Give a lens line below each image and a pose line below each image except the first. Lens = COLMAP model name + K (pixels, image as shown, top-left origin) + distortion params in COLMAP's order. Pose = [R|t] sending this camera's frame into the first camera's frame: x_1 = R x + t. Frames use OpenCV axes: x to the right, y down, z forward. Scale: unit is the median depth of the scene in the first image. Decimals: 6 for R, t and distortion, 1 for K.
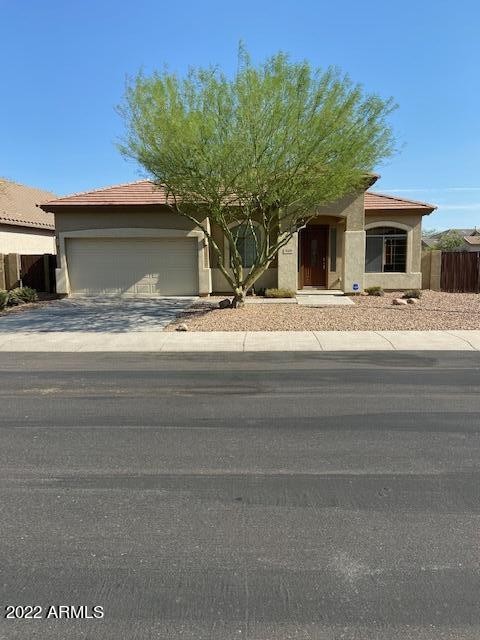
lens RADIAL K [[486.1, 0, 240.2], [0, 486.1, 318.2], [0, 0, 1]] dist [0.073402, -0.030750]
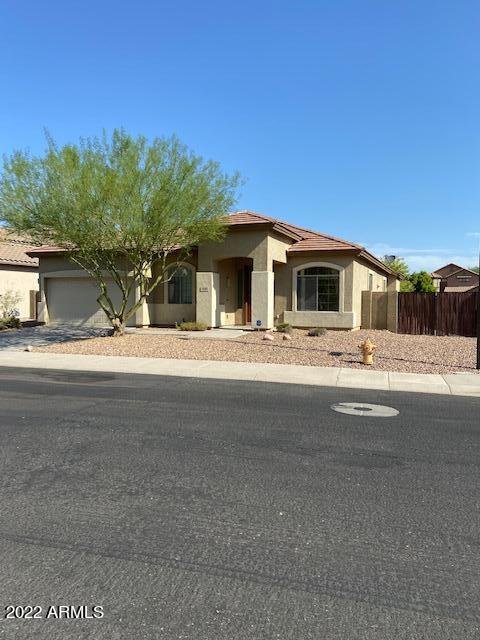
lens RADIAL K [[486.1, 0, 220.1], [0, 486.1, 311.2], [0, 0, 1]] dist [0.073402, -0.030750]
pose [[0.948237, 0.021827, -0.316813, 0.457663], [-0.050813, 0.995210, -0.083519, 0.002548], [0.313473, 0.095294, 0.944804, -0.028342]]
